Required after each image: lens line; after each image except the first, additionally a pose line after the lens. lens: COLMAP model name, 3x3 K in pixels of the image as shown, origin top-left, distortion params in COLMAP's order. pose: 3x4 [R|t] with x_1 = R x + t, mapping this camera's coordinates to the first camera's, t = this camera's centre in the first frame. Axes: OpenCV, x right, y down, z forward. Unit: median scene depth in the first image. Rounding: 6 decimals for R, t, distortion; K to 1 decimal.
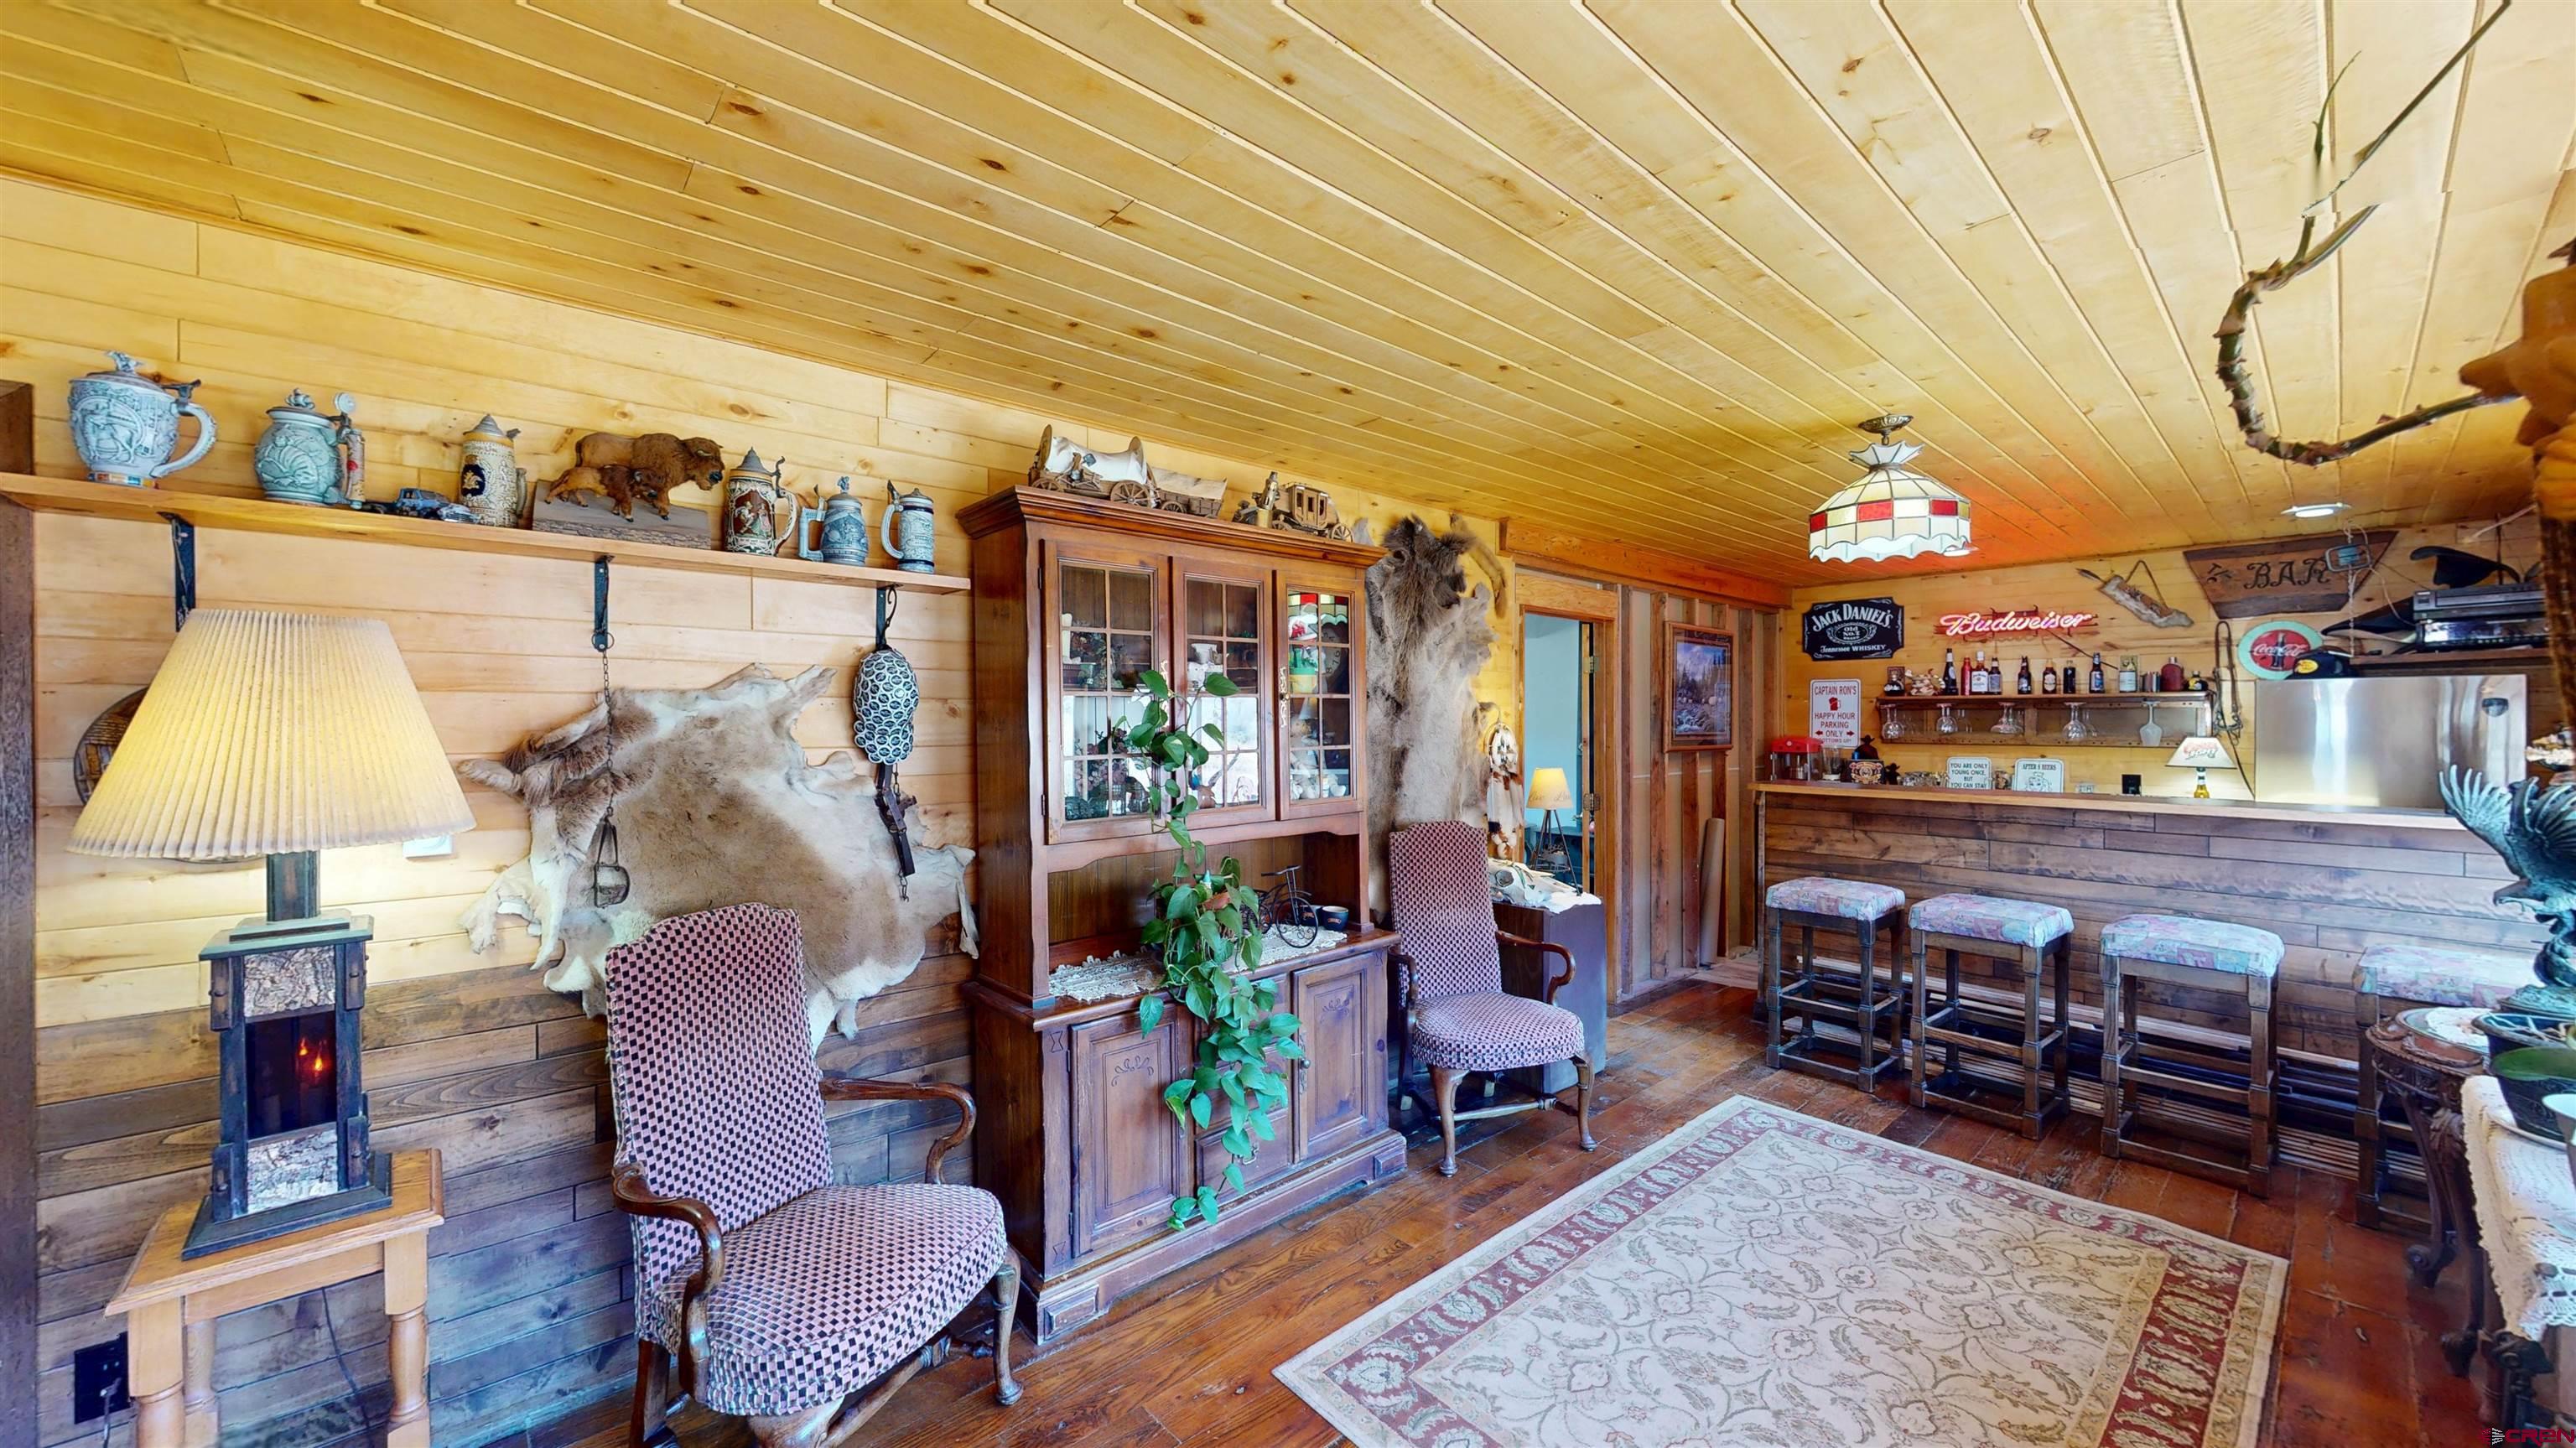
lens RADIAL K [[944.9, 0, 1299.1], [0, 944.9, 726.7], [0, 0, 1]] dist [-0.003032, -0.000033]
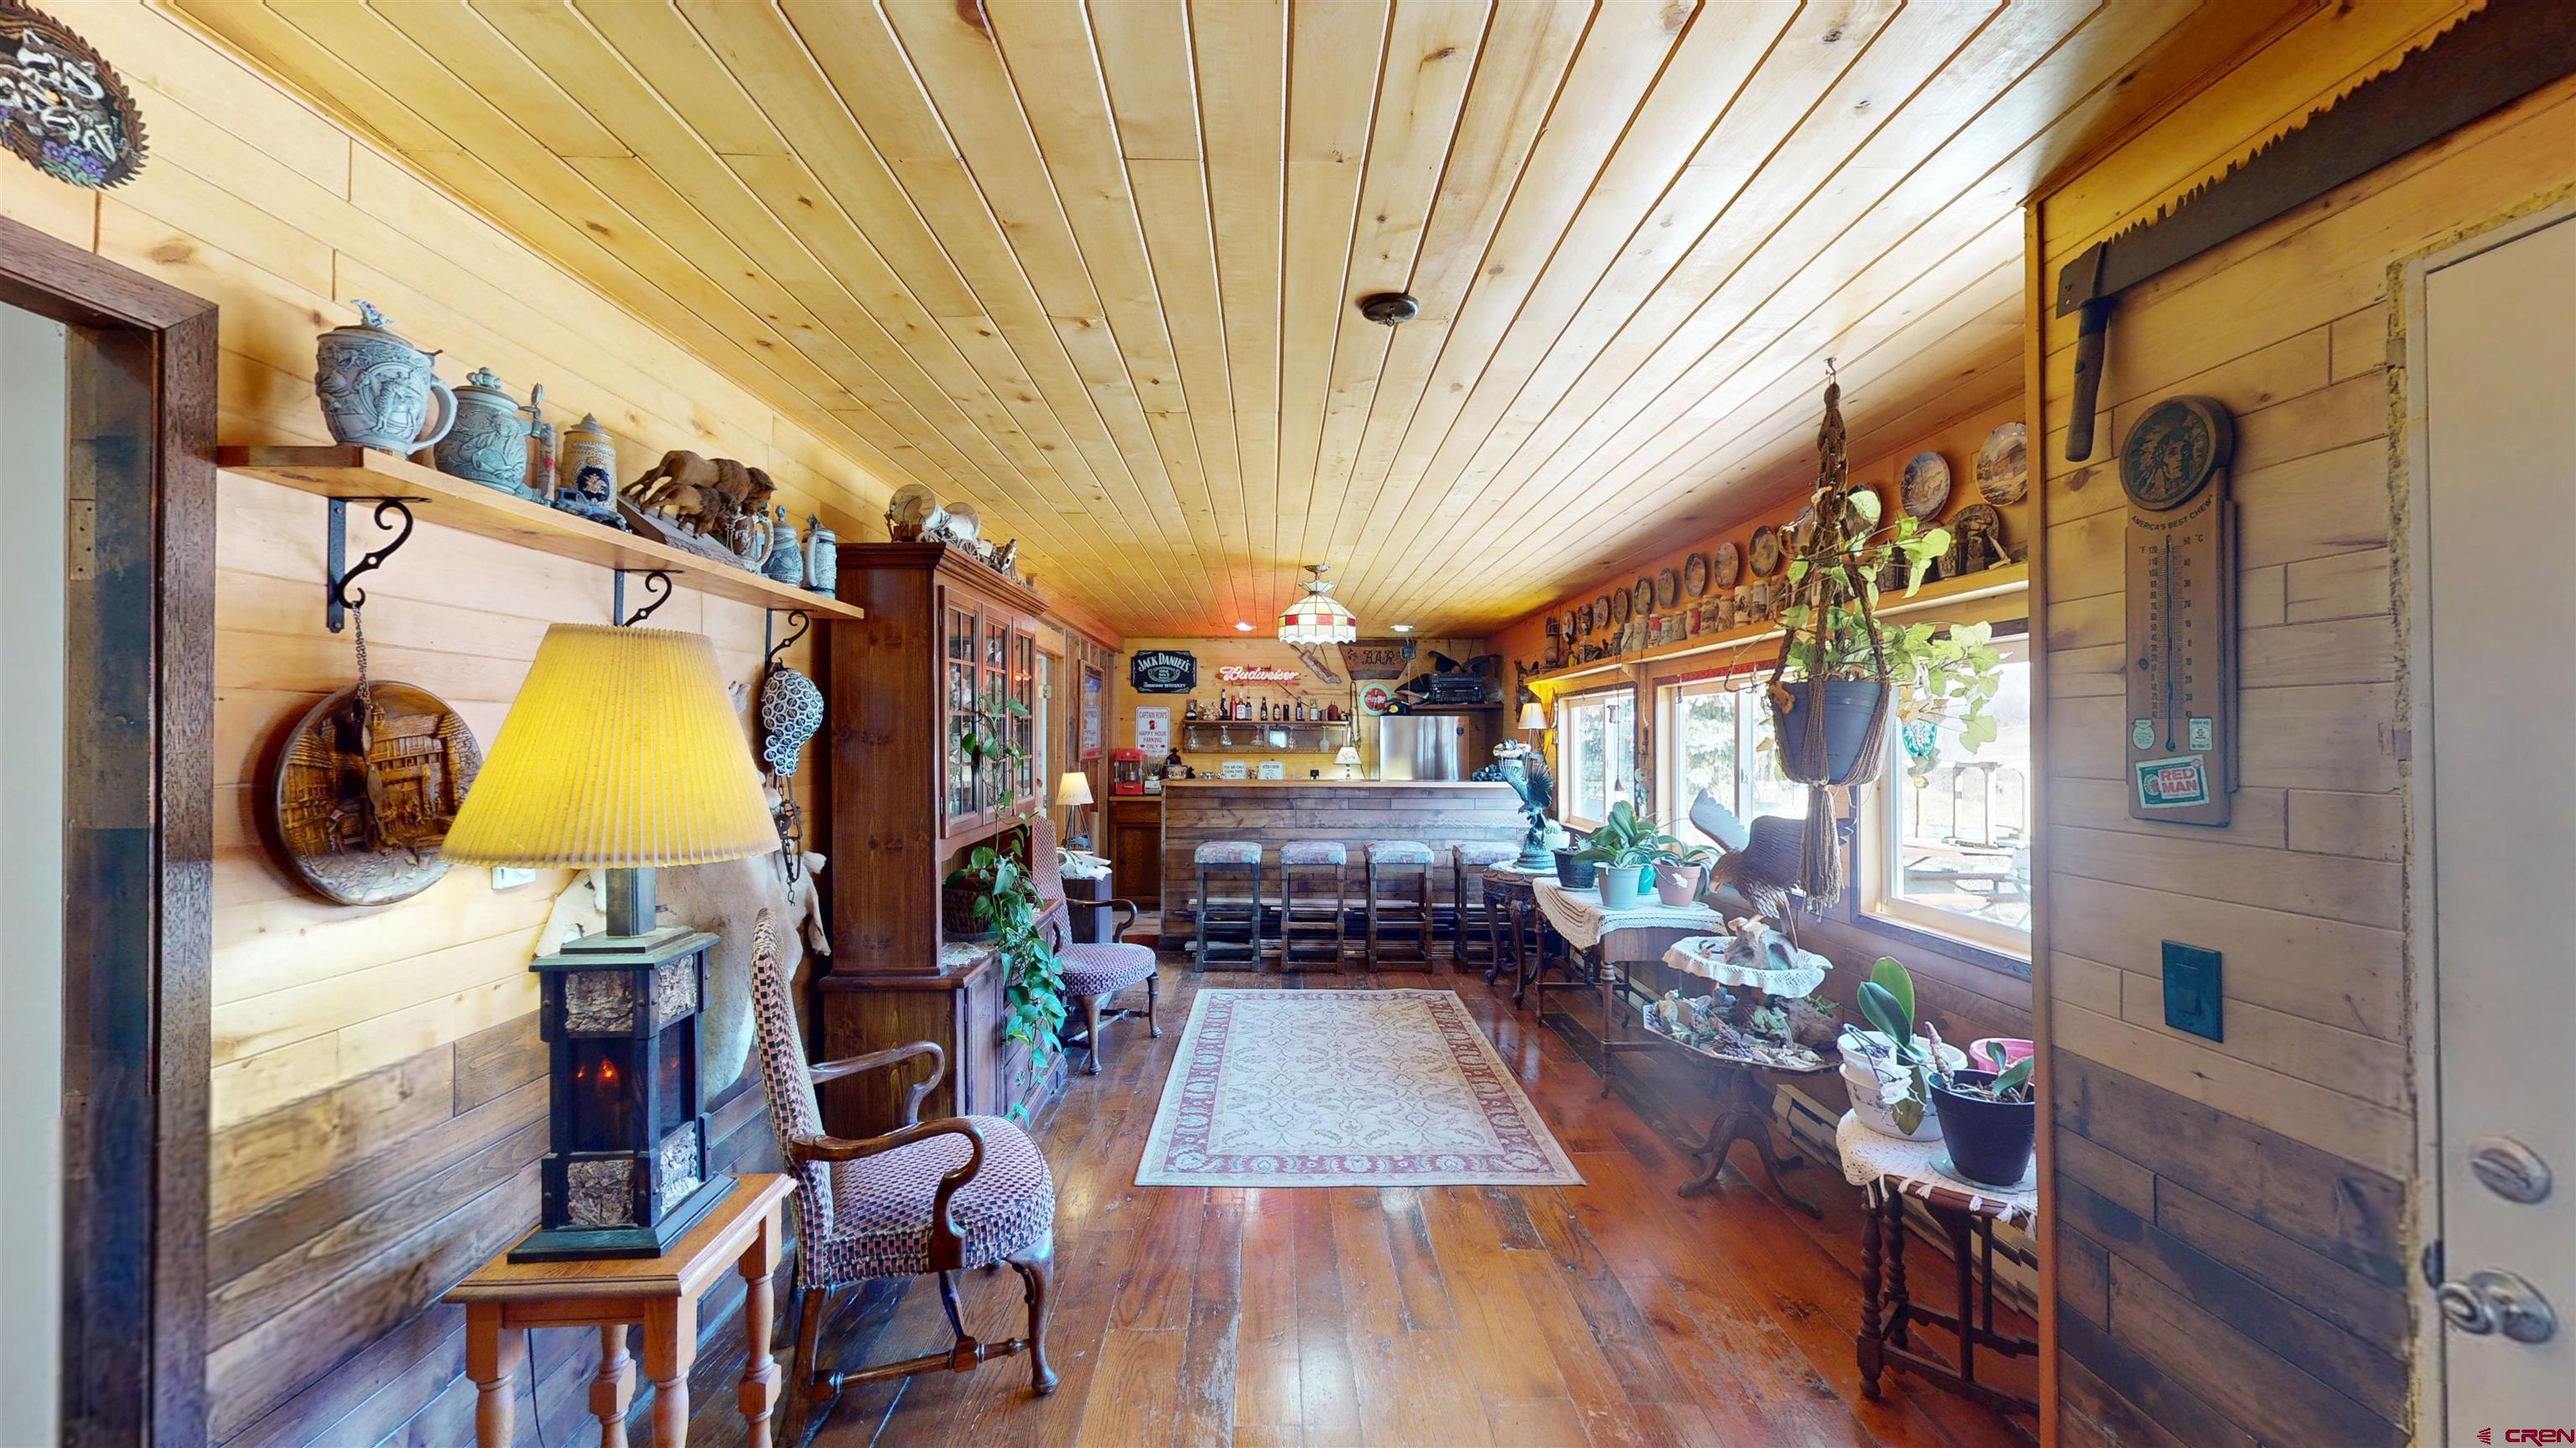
lens RADIAL K [[944.9, 0, 1299.1], [0, 944.9, 726.7], [0, 0, 1]] dist [-0.003032, -0.000033]
pose [[0.642178, 0.010624, 0.766482, -0.491201], [0.001684, 0.999882, -0.015270, 0.000067], [-0.766554, 0.011097, 0.642084, -0.067441]]
